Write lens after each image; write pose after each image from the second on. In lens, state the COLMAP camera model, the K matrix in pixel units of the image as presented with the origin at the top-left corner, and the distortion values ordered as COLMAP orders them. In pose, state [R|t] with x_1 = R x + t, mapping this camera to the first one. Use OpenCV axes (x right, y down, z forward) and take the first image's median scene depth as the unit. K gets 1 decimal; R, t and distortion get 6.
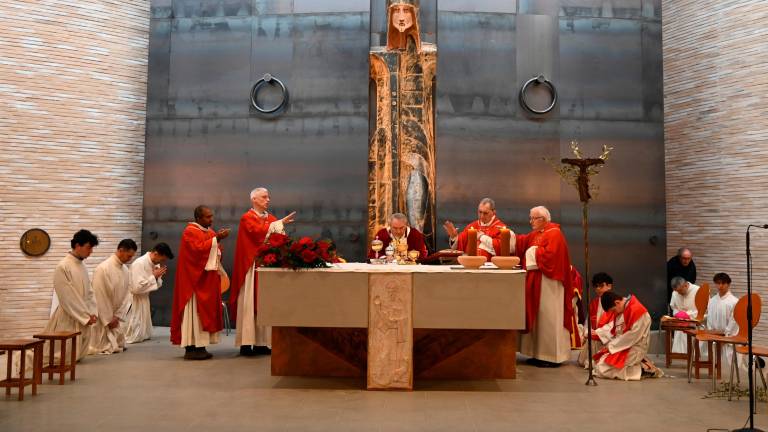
lens RADIAL K [[777.2, 0, 396.8], [0, 777.2, 171.3], [0, 0, 1]] dist [-0.022533, 0.000000]
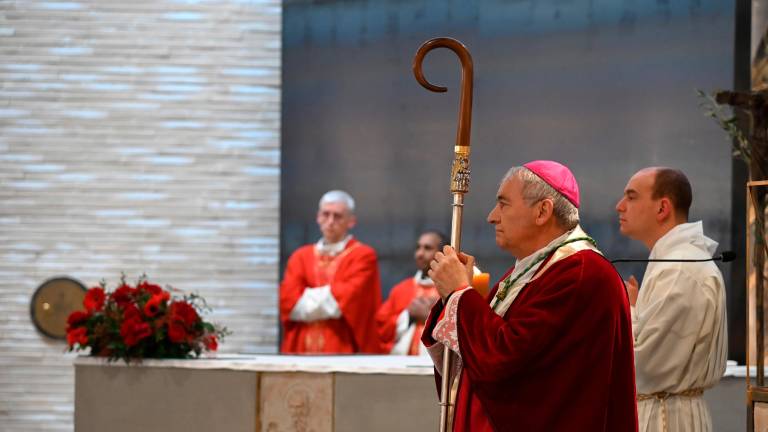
lens RADIAL K [[2770.9, 0, 390.3], [0, 2770.9, 222.9], [0, 0, 1]] dist [0.237237, 0.000000]
pose [[0.809190, -0.012242, -0.587420, 0.594780], [0.043155, 0.998321, 0.038642, -0.008089], [0.585960, -0.056619, 0.808360, -0.149072]]
